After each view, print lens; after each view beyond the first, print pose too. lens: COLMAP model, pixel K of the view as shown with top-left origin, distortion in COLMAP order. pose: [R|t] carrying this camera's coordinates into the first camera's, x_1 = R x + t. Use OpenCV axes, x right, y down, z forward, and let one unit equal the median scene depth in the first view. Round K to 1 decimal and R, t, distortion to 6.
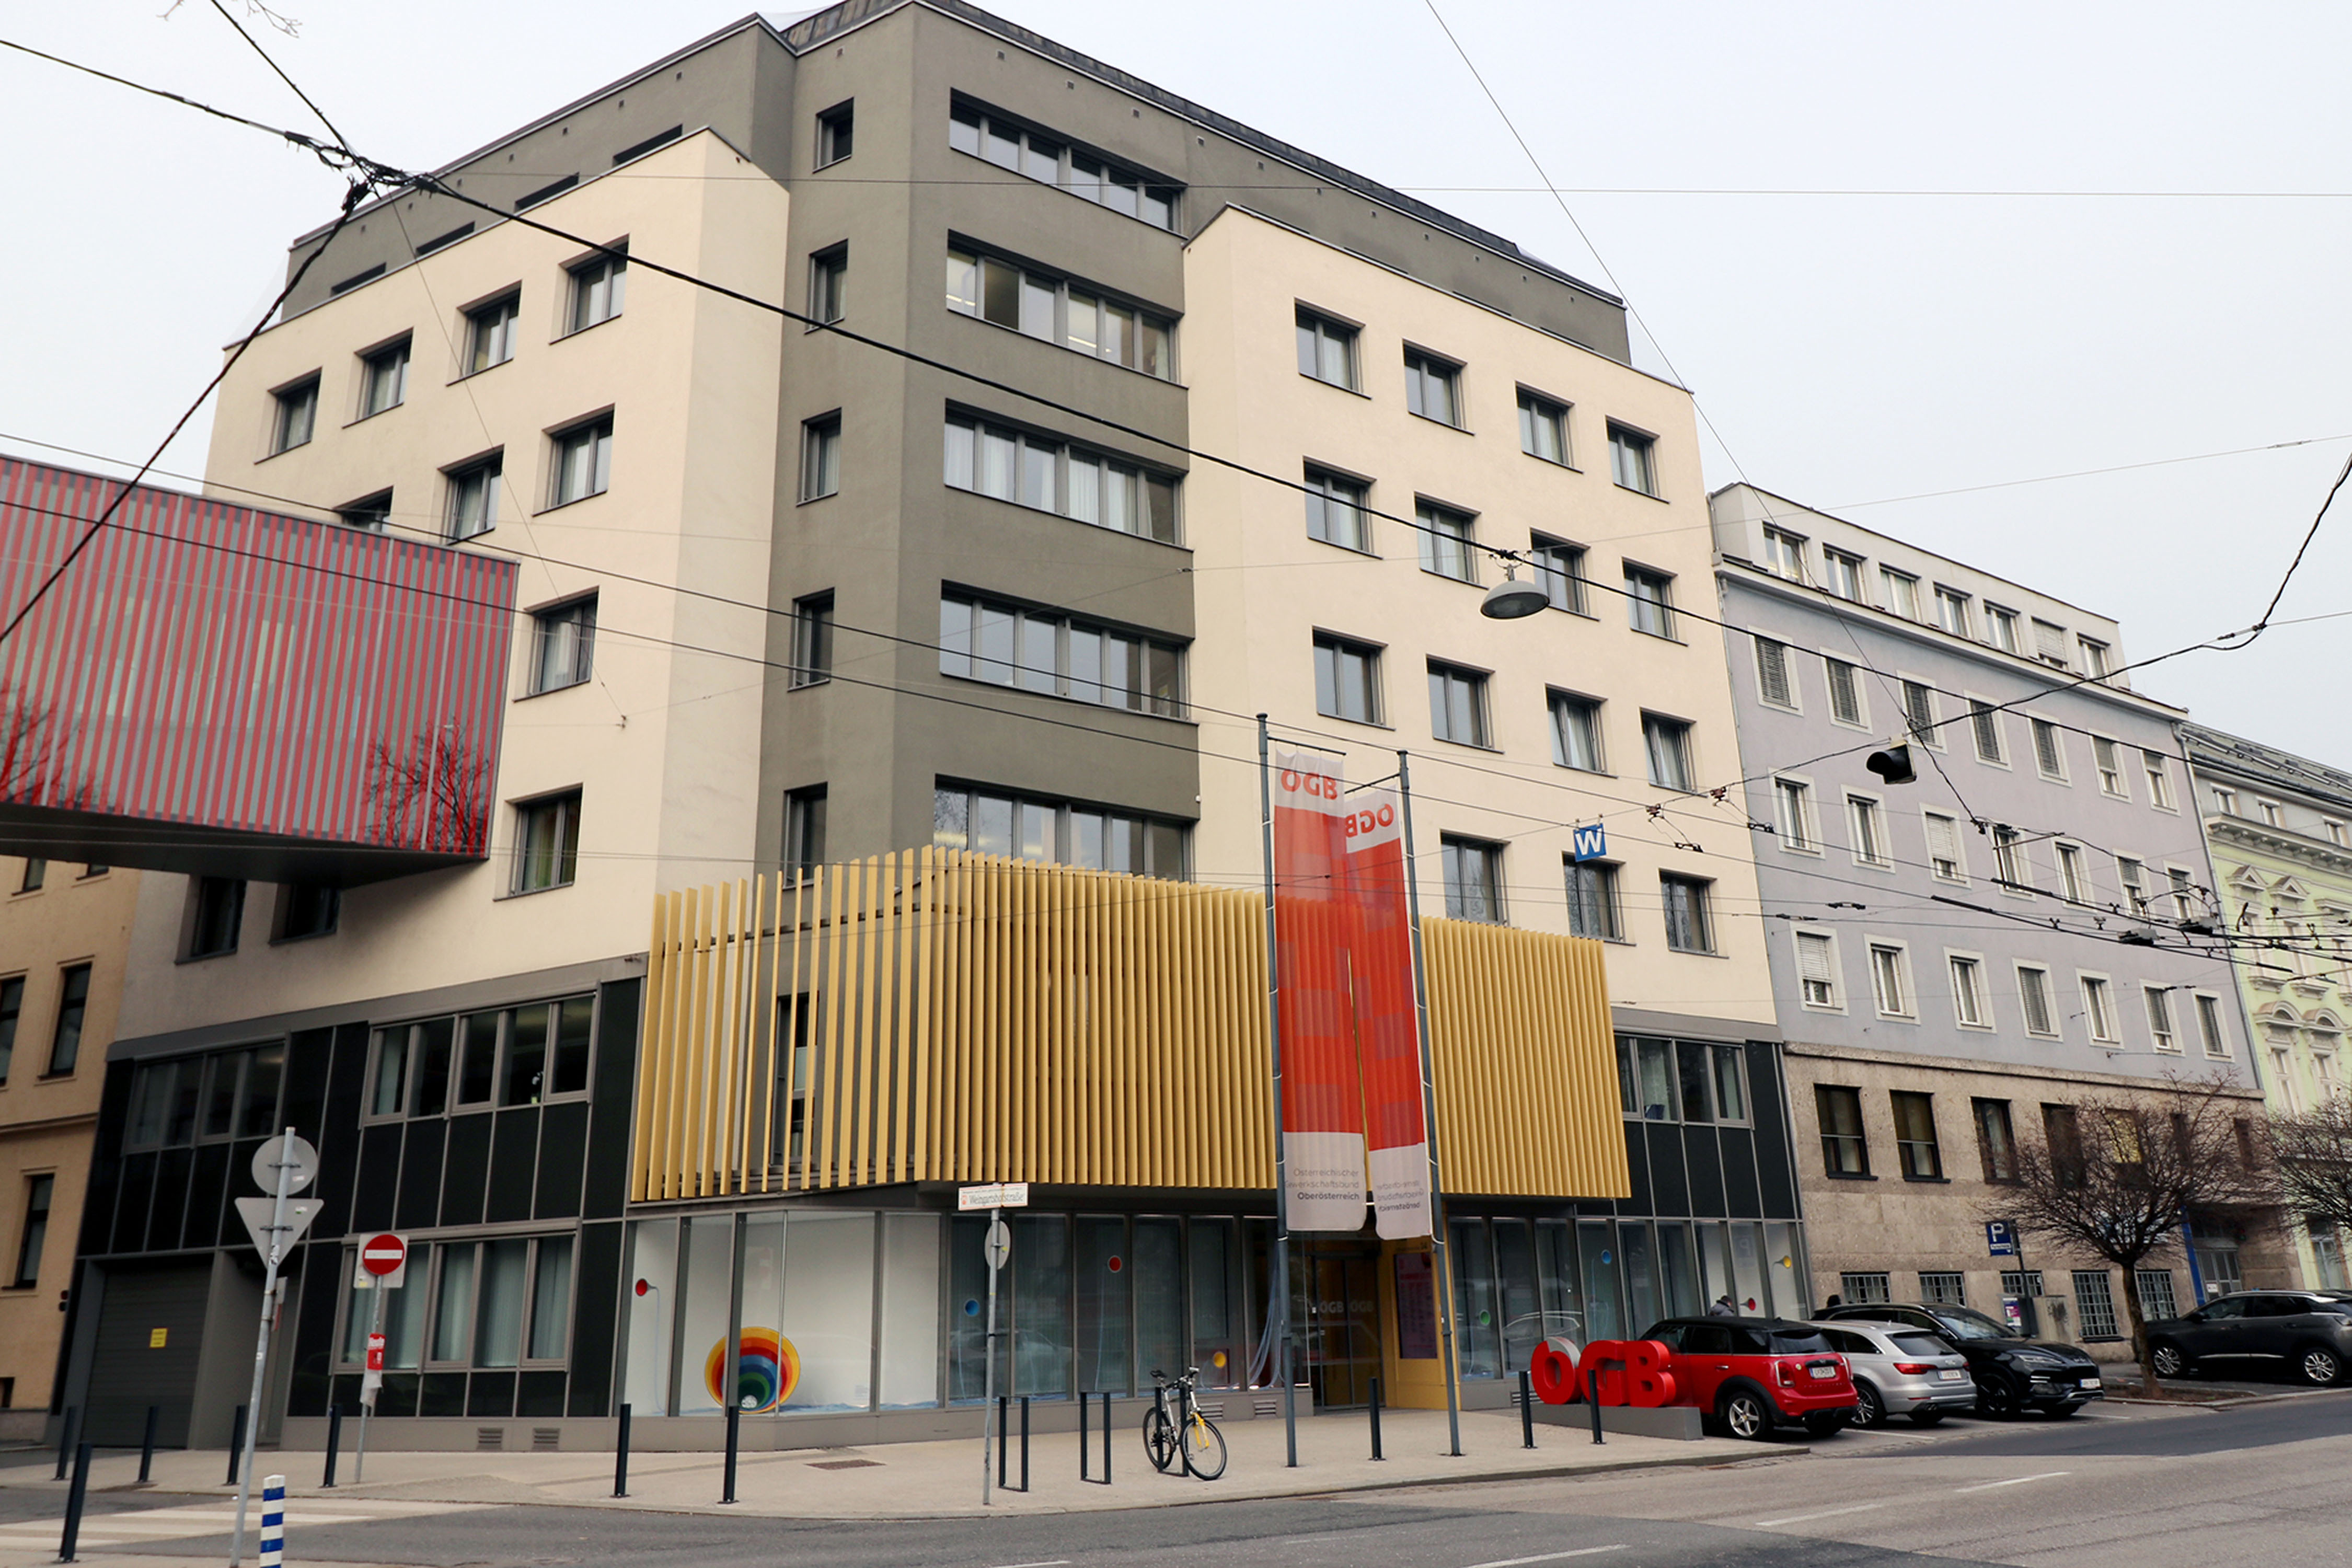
lens RADIAL K [[1690.0, 0, 1177.4], [0, 1690.0, 755.3], [0, 0, 1]] dist [-0.003766, -0.008664]
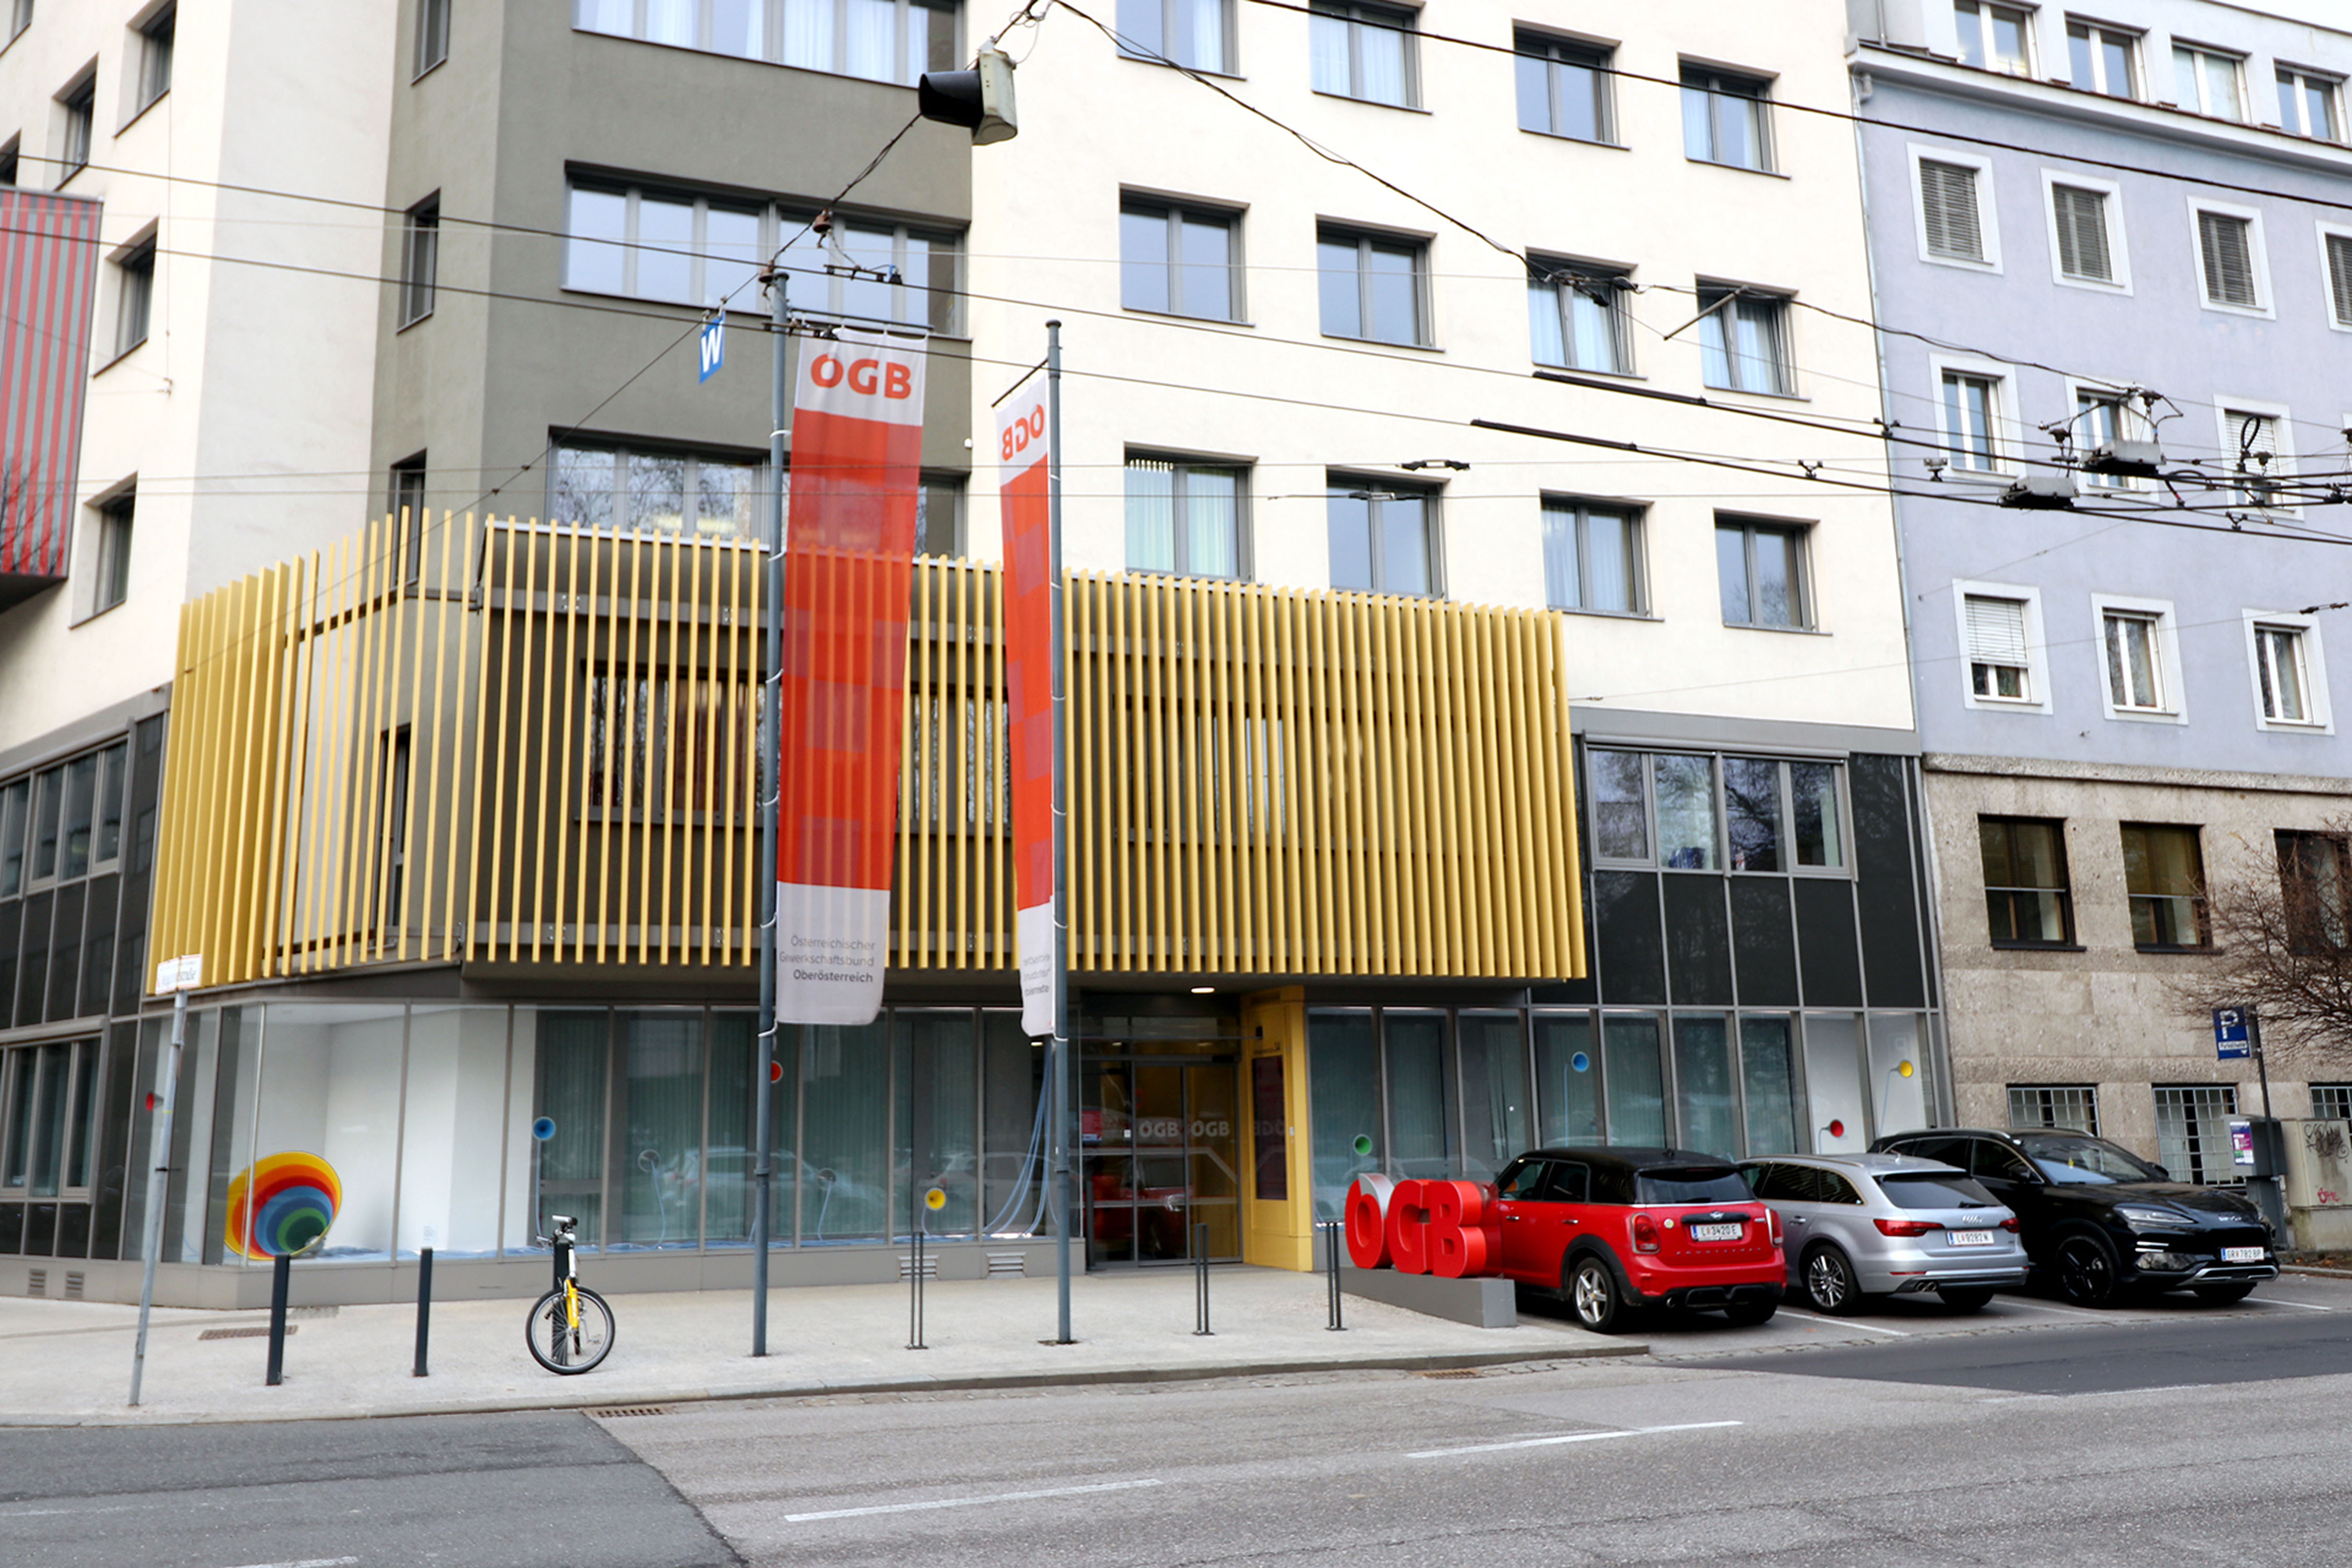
lens RADIAL K [[2006.6, 0, 1178.7], [0, 2006.6, 724.1], [0, 0, 1]] dist [-0.003231, -0.001316]
pose [[0.974053, -0.039382, -0.222866, 0.280716], [0.065886, 0.991435, 0.112768, 0.053094], [0.216516, -0.124525, 0.968305, 0.174823]]
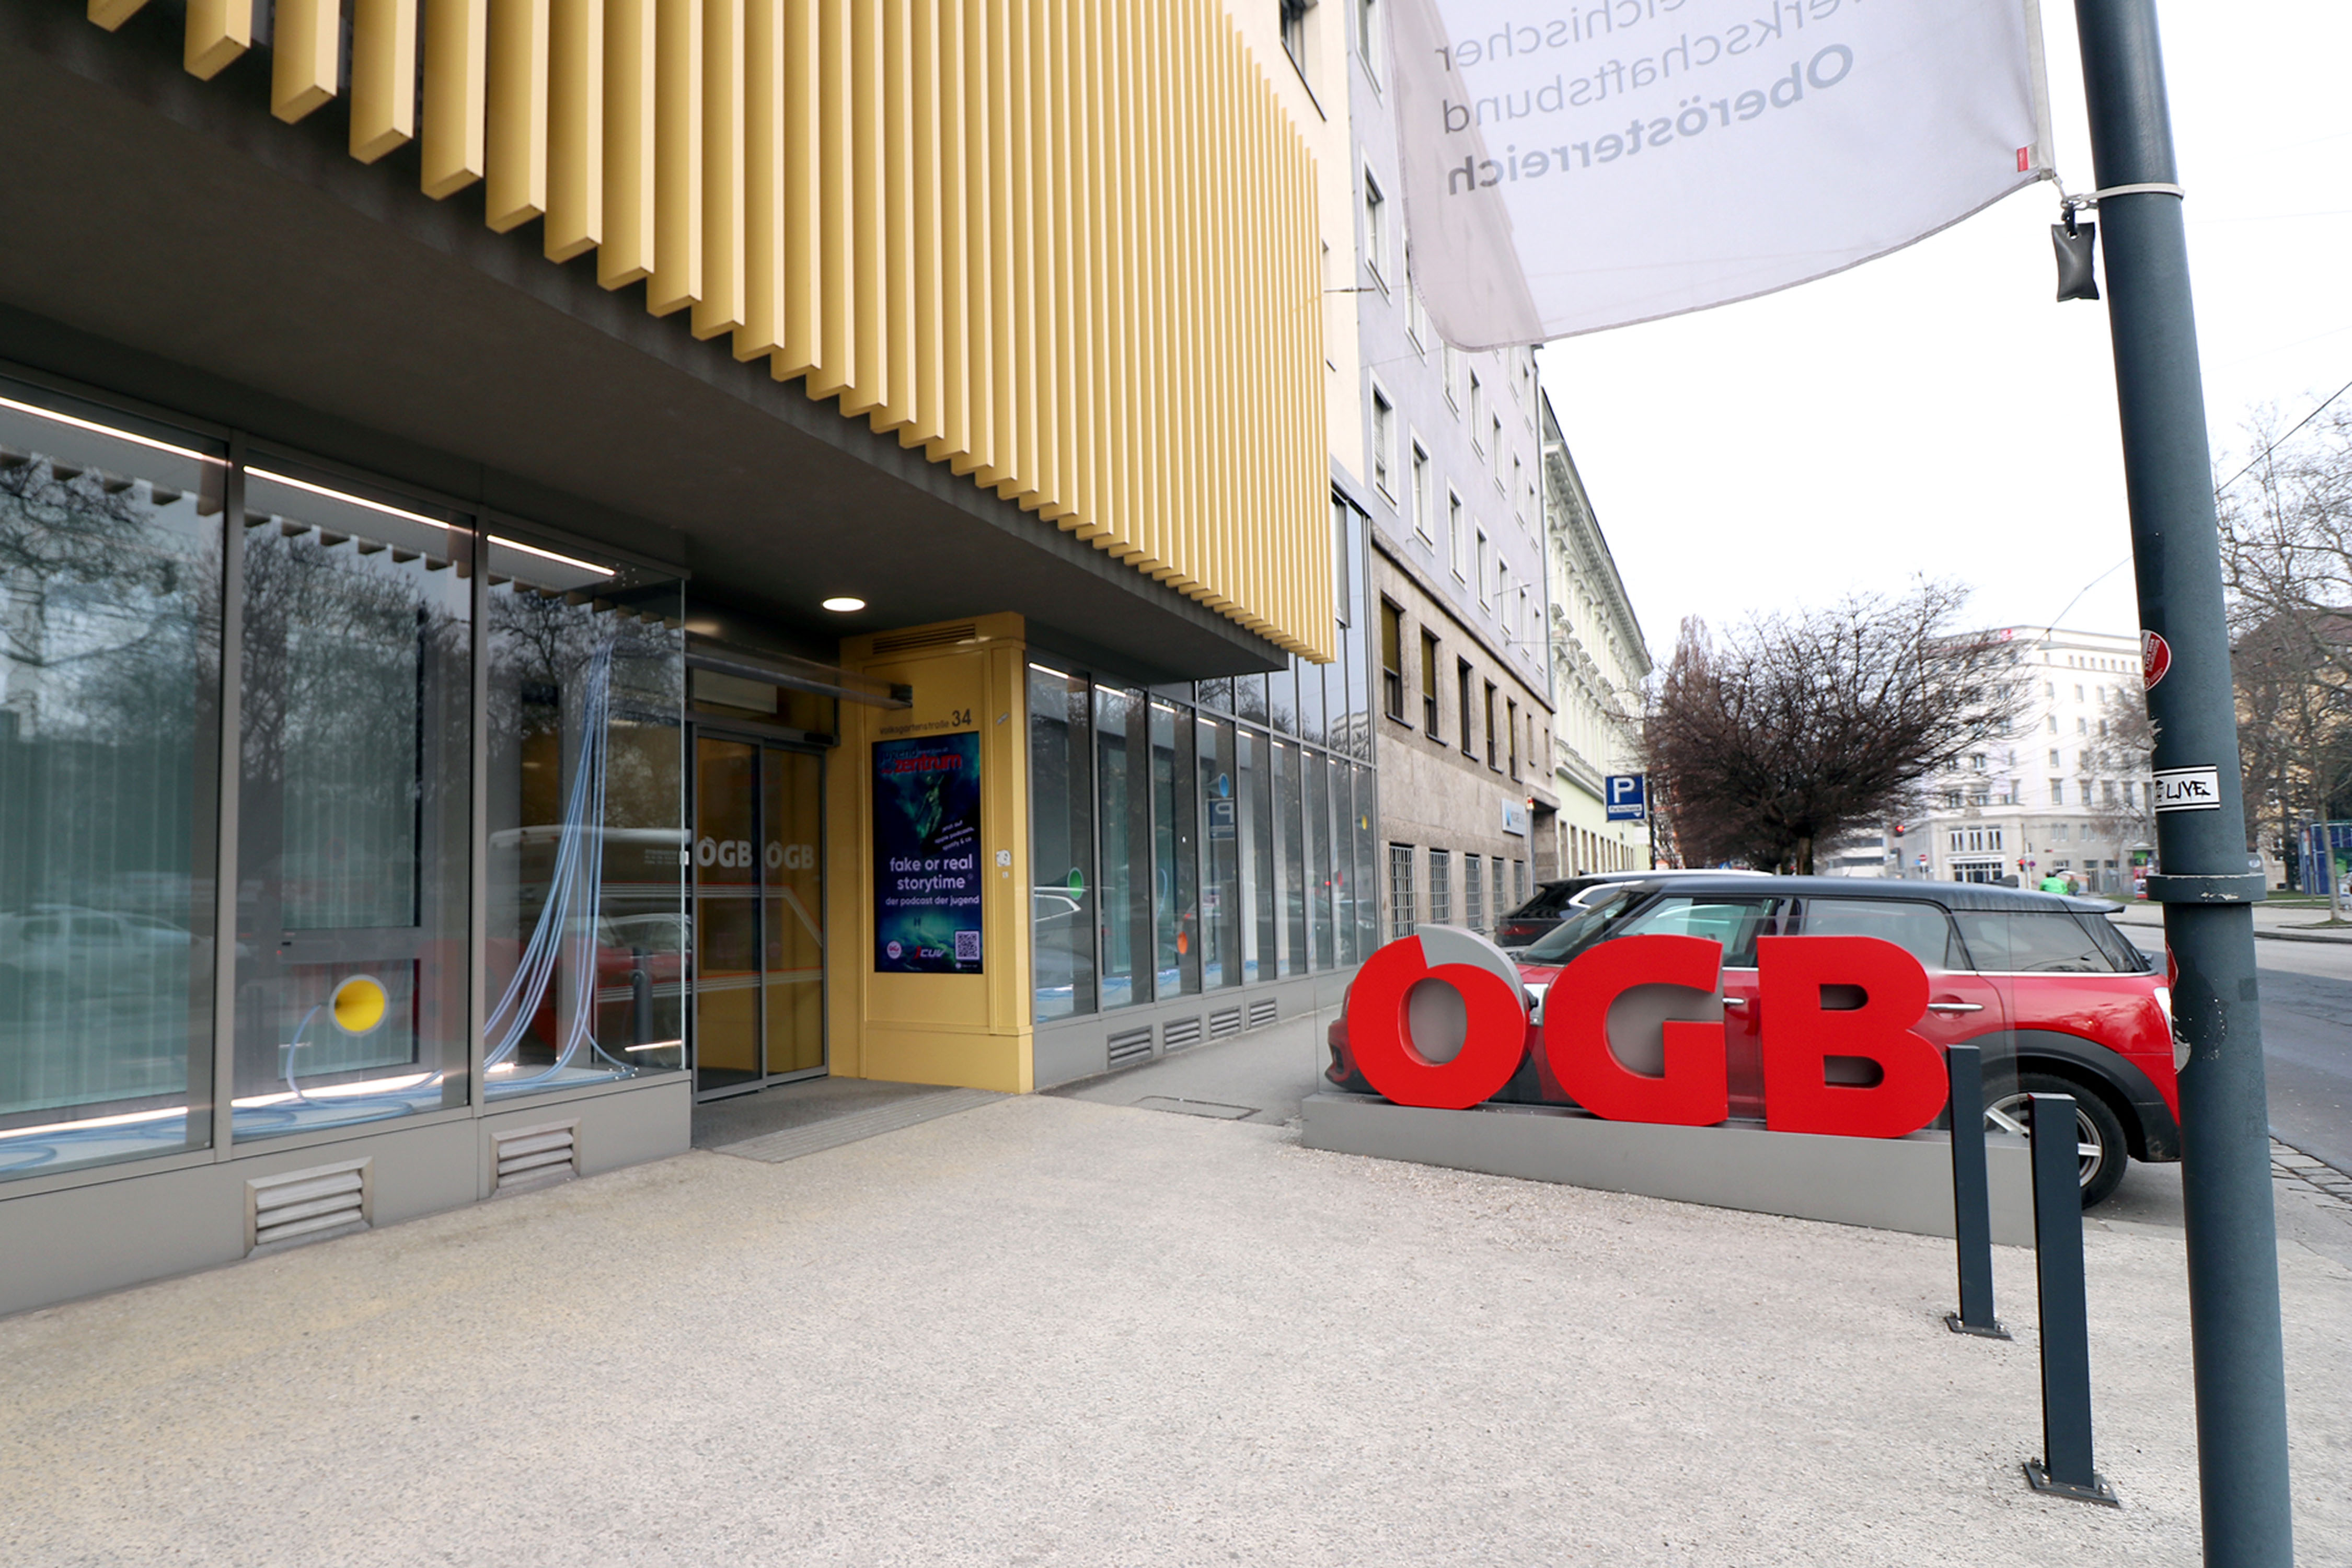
lens RADIAL K [[1260.7, 0, 1127.6], [0, 1260.7, 825.5], [0, 0, 1]] dist [-0.015883, -0.000586]
pose [[0.868218, 0.037456, 0.494767, 0.025562], [-0.159578, 0.965249, 0.206954, 0.230677], [-0.469821, -0.258635, 0.844023, 0.668889]]
